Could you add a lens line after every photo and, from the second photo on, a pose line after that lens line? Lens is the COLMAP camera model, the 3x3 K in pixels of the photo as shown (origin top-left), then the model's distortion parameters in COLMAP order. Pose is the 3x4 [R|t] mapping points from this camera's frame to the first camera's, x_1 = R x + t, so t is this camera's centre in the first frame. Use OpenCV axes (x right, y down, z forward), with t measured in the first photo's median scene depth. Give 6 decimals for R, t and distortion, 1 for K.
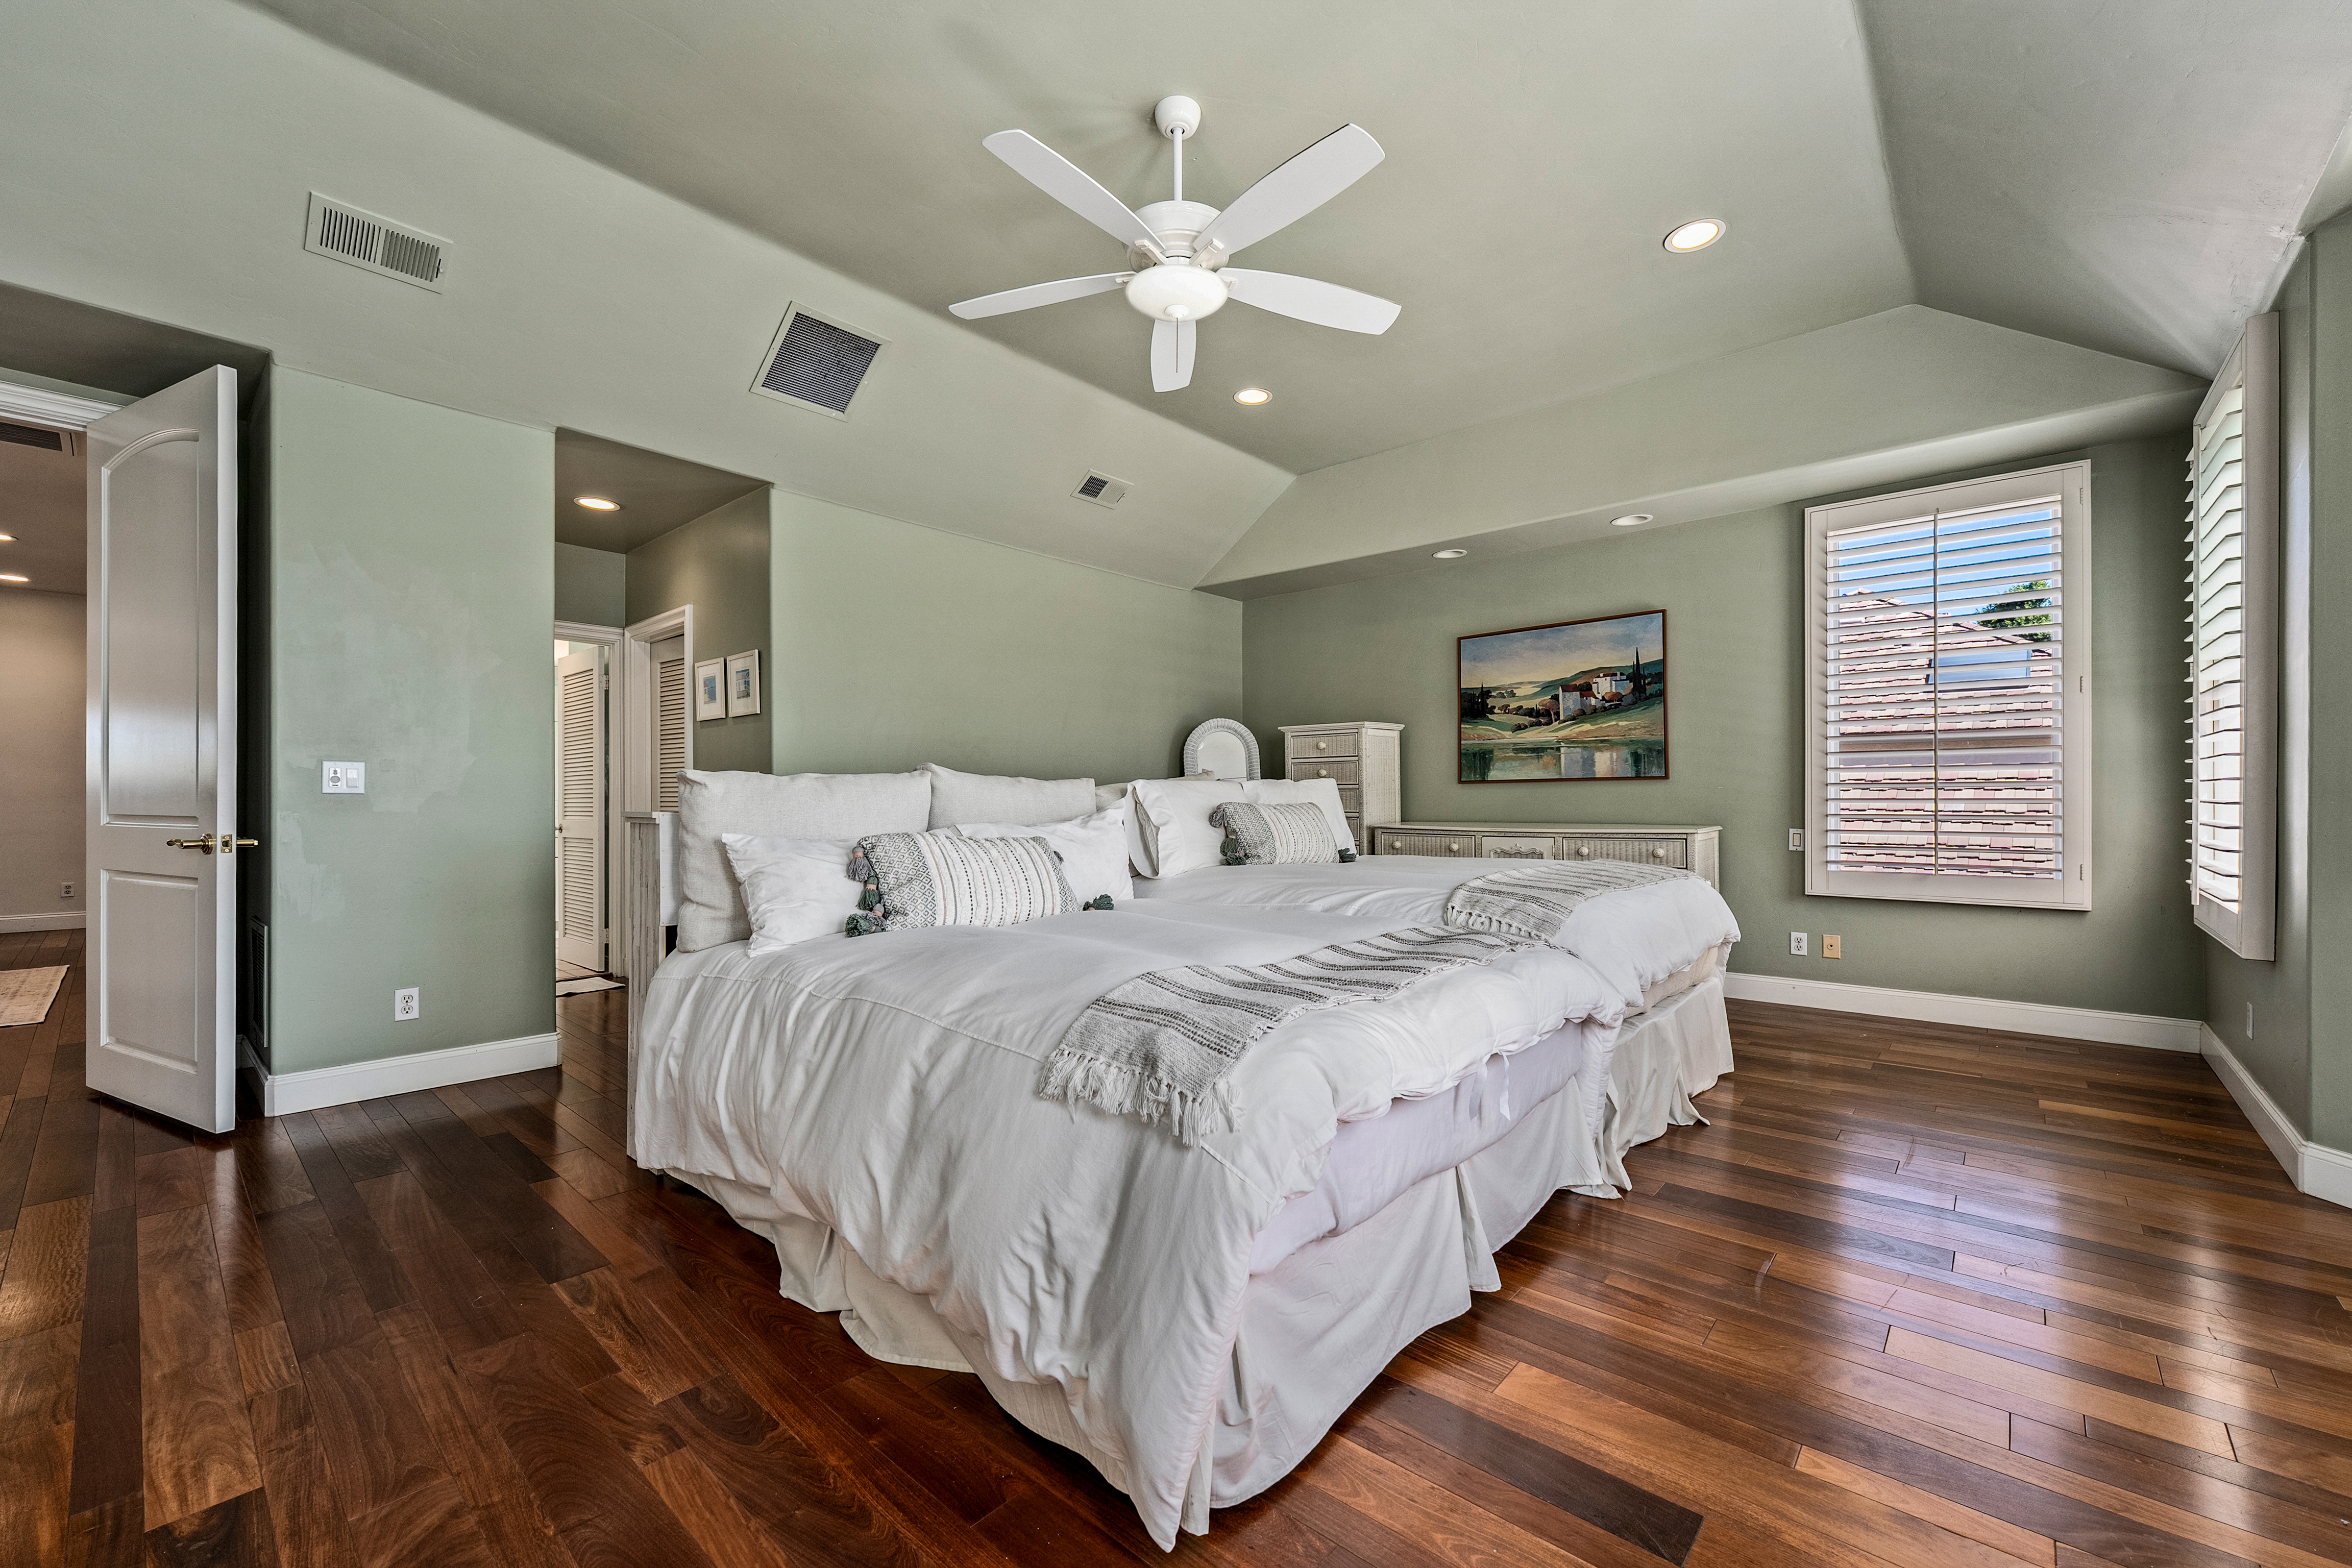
lens RADIAL K [[949.2, 0, 1160.1], [0, 949.2, 796.4], [0, 0, 1]] dist [-0.009686, -0.000149]
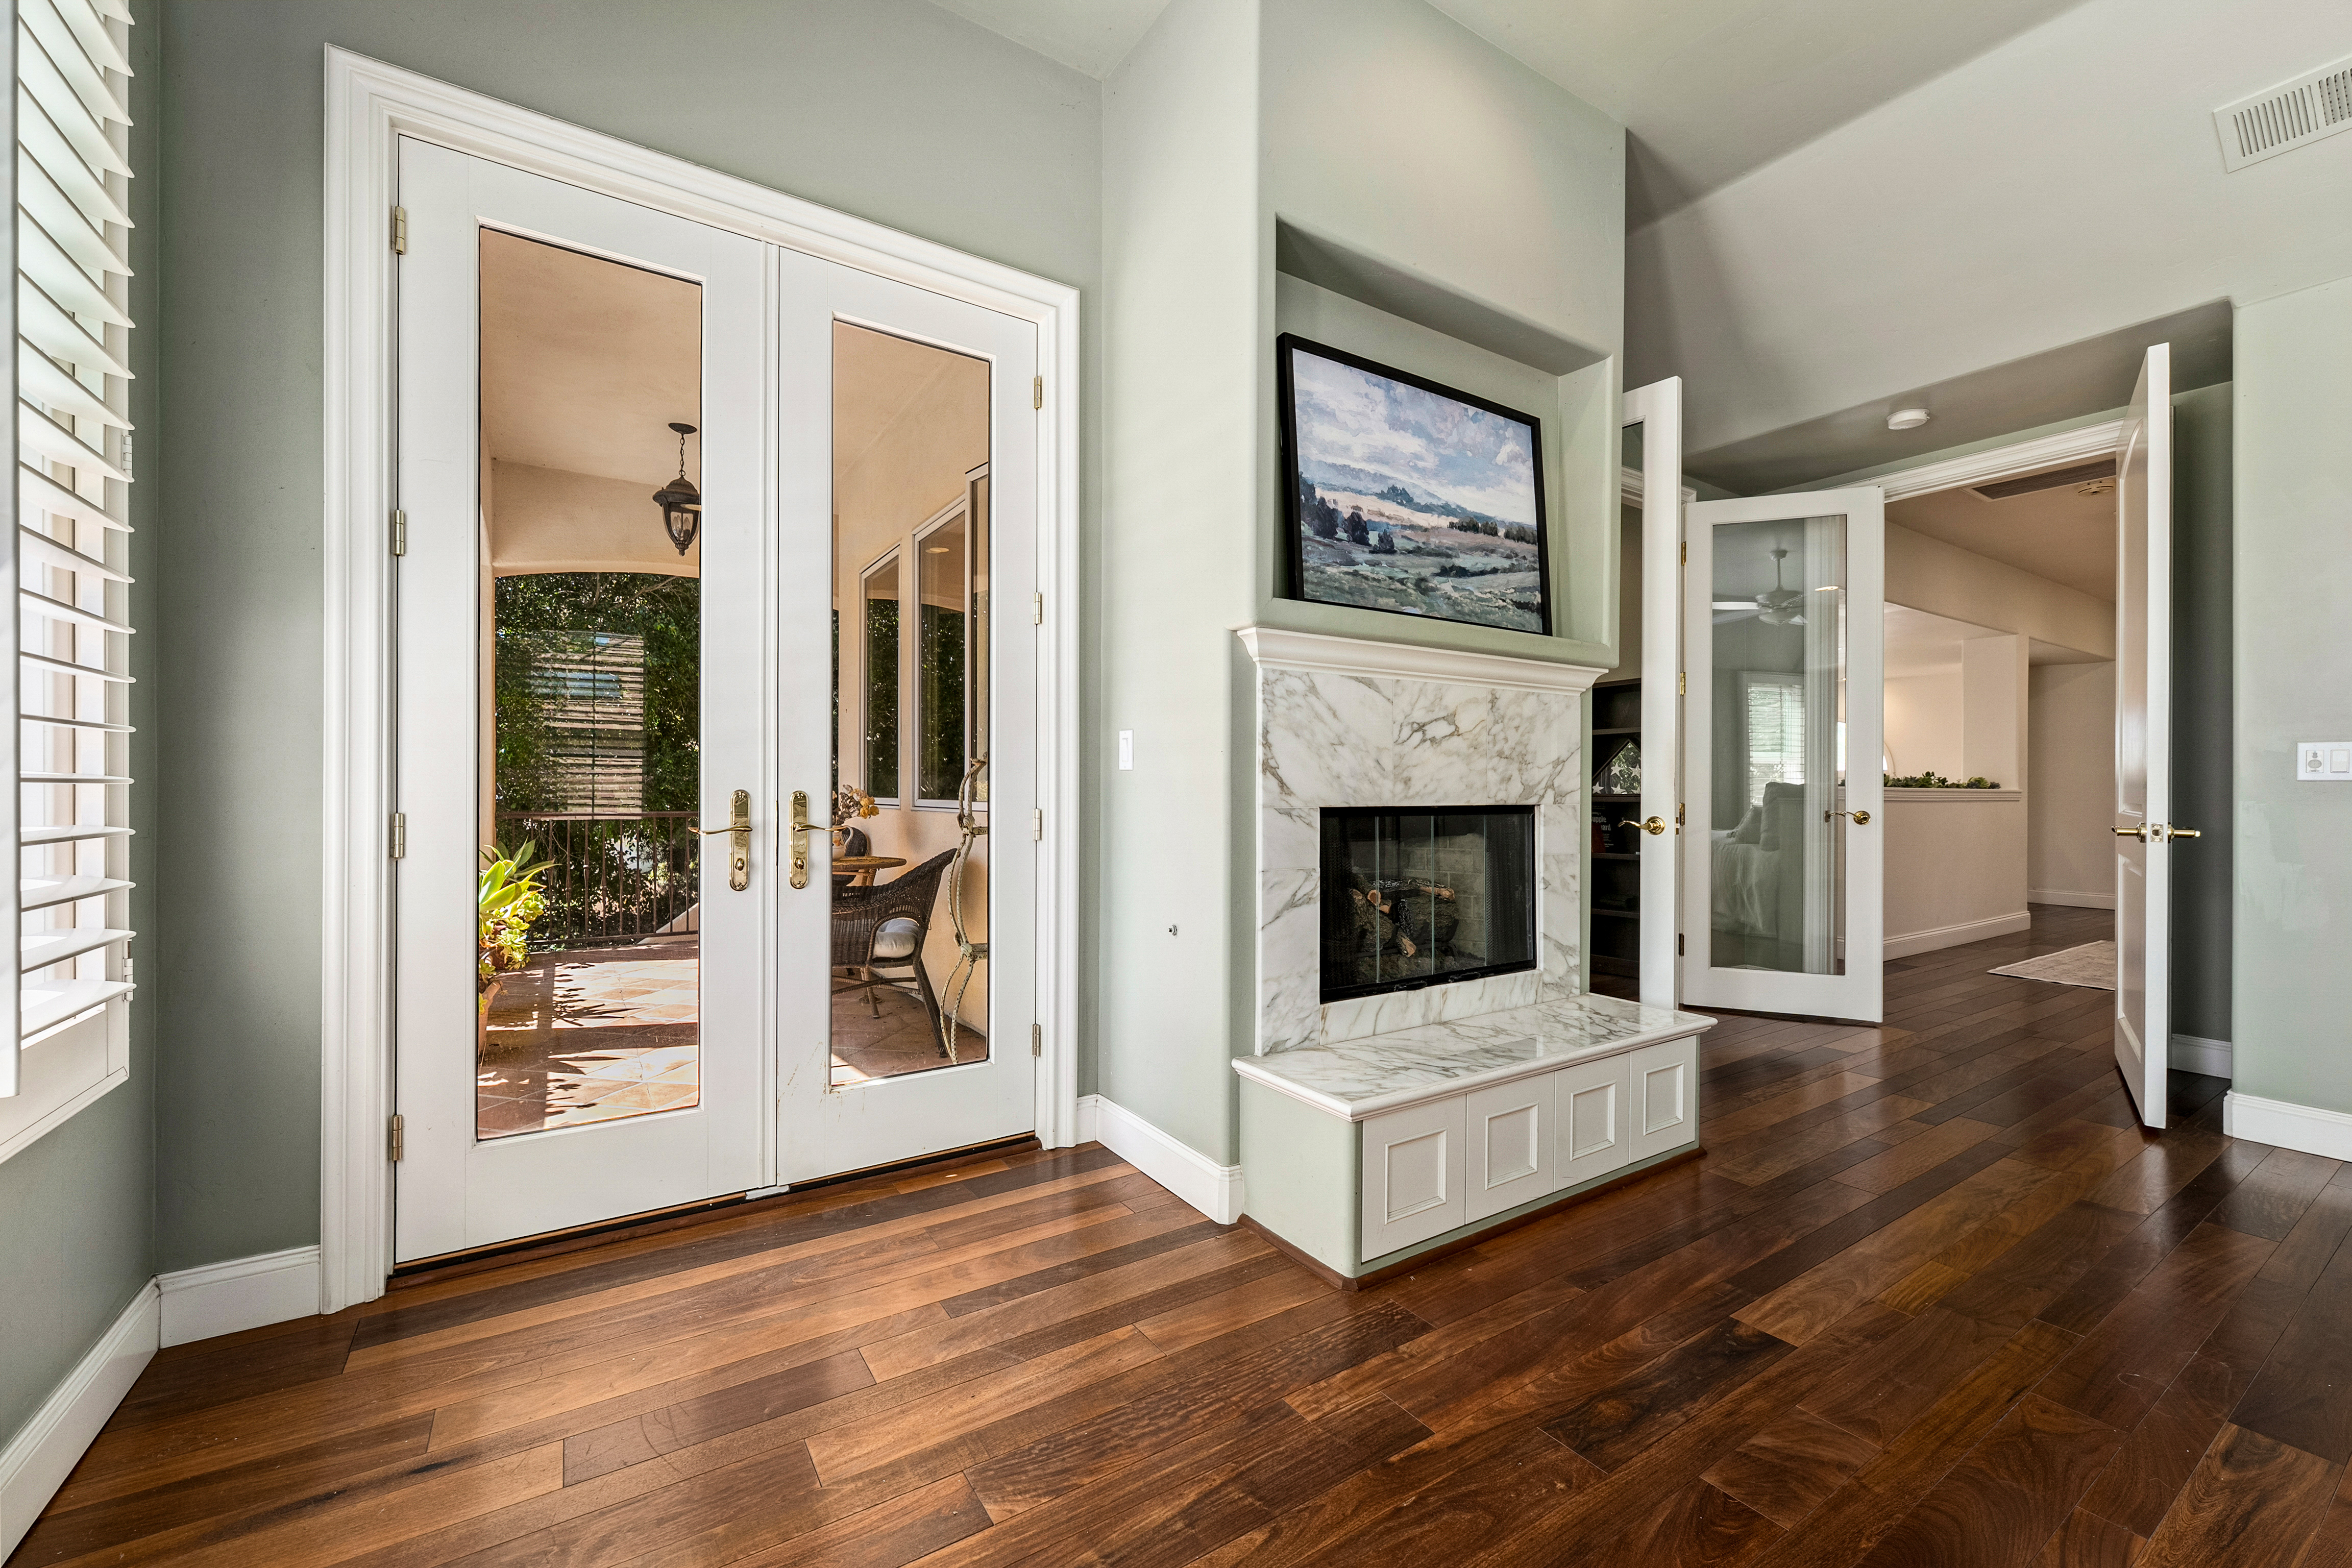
lens RADIAL K [[951.6, 0, 1176.0], [0, 951.6, 784.0], [0, 0, 1]] dist [0.003115, 0.000601]
pose [[-0.260188, -0.001037, -0.965557, 0.361672], [0.002295, 0.999996, -0.001692, -0.001829], [0.965555, -0.002656, -0.260185, 0.419264]]
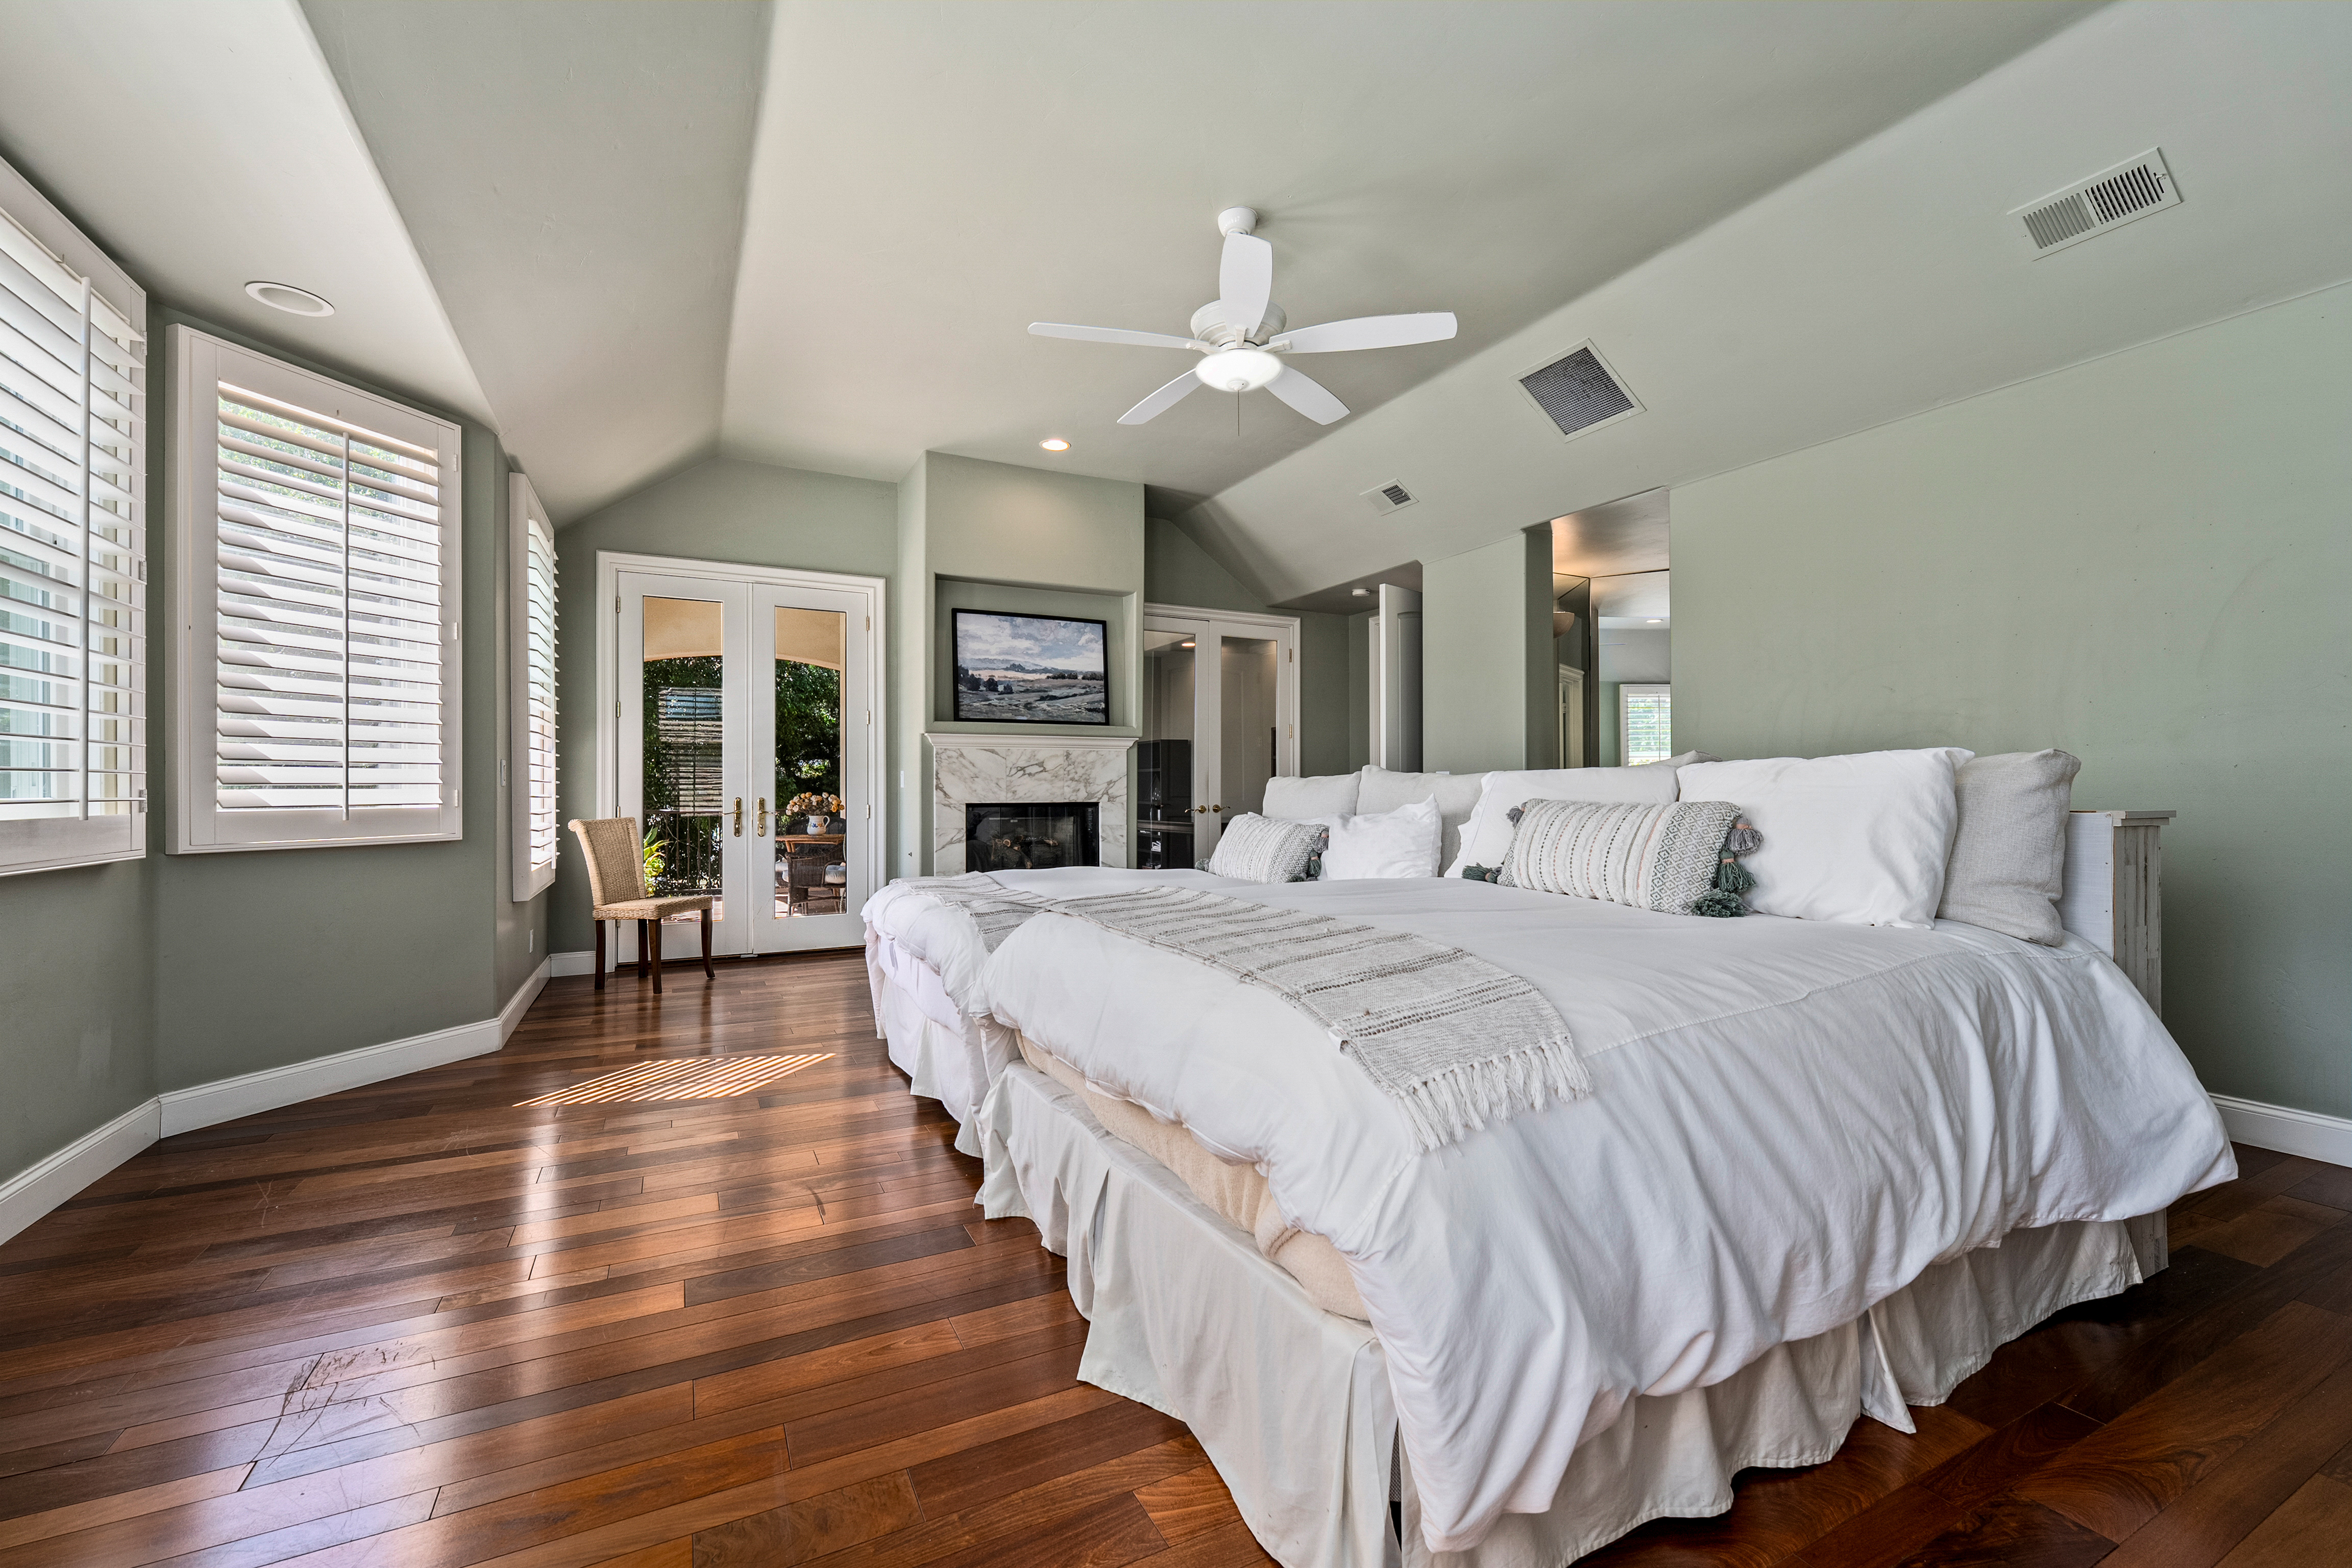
lens RADIAL K [[966.9, 0, 1182.5], [0, 966.9, 778.2], [0, 0, 1]] dist [-0.002051, -0.000124]
pose [[-0.345212, -0.010885, -0.938461, 0.646971], [0.011043, 0.999816, -0.015659, -0.000794], [0.938460, -0.015769, -0.345029, 0.738371]]
